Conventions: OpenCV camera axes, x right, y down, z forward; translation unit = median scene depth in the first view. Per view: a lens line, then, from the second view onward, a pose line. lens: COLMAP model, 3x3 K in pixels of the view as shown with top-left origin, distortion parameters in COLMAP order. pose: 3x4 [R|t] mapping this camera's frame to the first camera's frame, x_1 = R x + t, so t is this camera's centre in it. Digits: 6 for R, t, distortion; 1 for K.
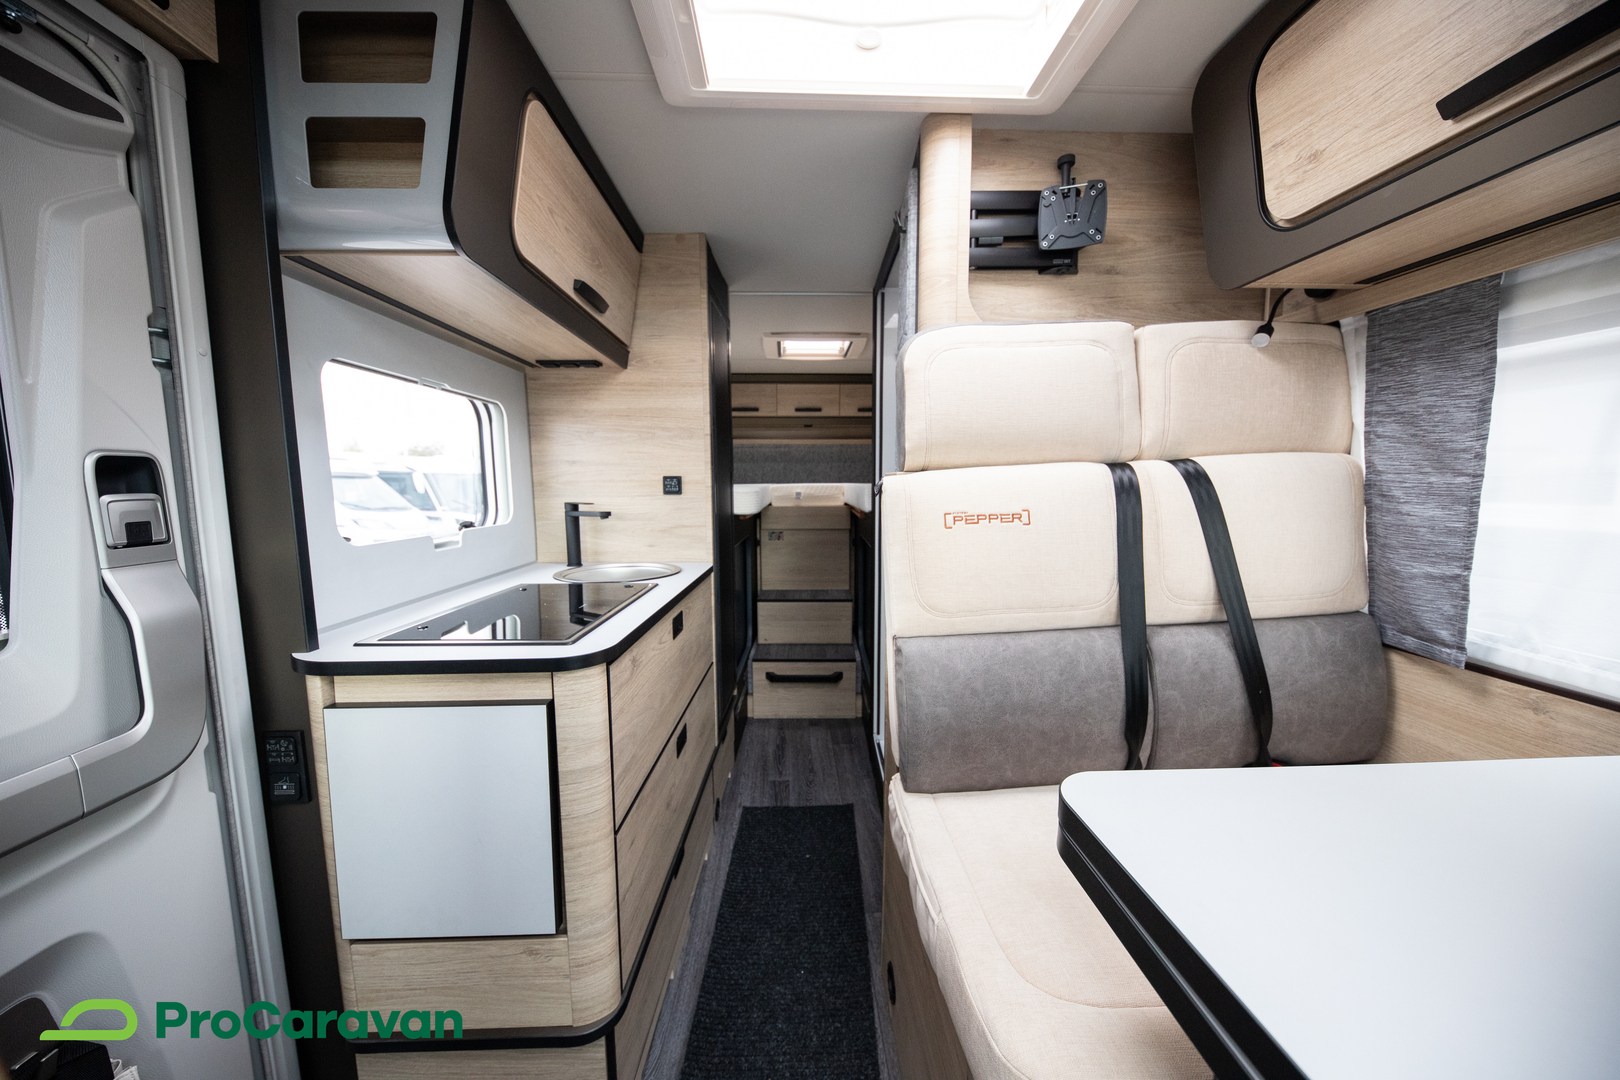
lens RADIAL K [[548.0, 0, 810.0], [0, 548.0, 540.0], [0, 0, 1]] dist [-0.000196, -0.000051]
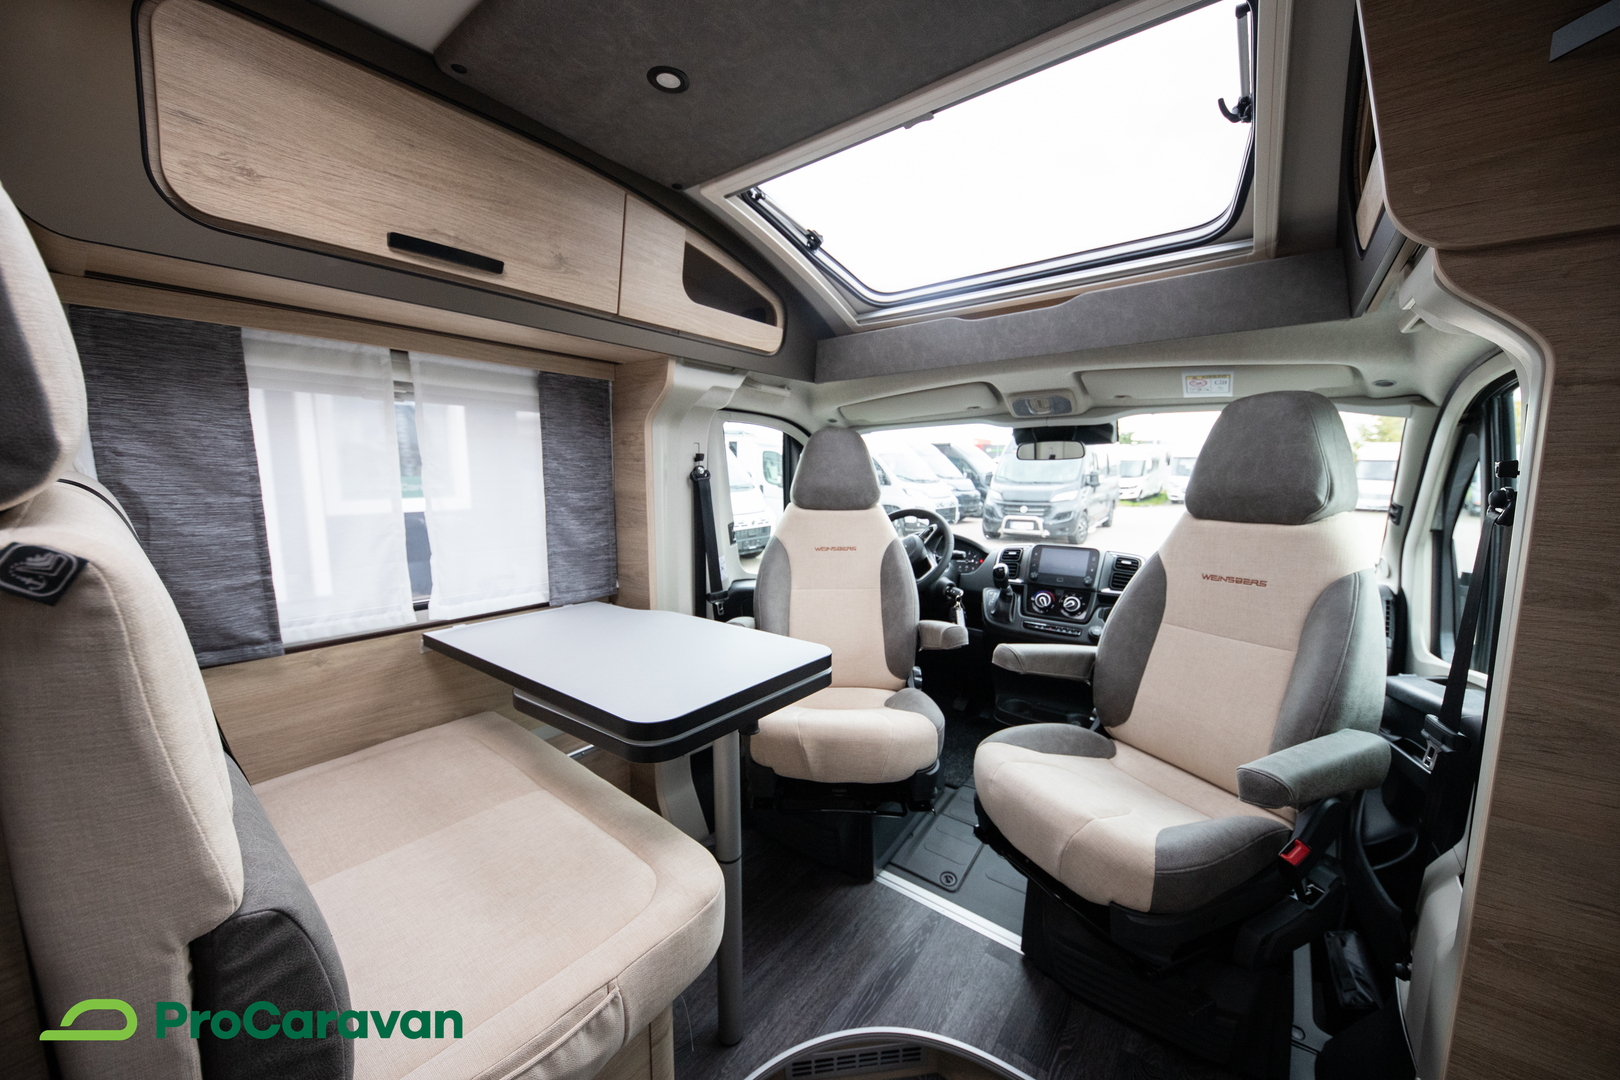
lens RADIAL K [[590.5, 0, 810.0], [0, 590.5, 540.0], [0, 0, 1]] dist [-0.000842, -0.000149]
pose [[-0.759845, -0.071978, 0.646108, -0.488446], [0.073133, 0.978079, 0.194967, -0.171587], [-0.645978, 0.195396, -0.737925, 1.101411]]
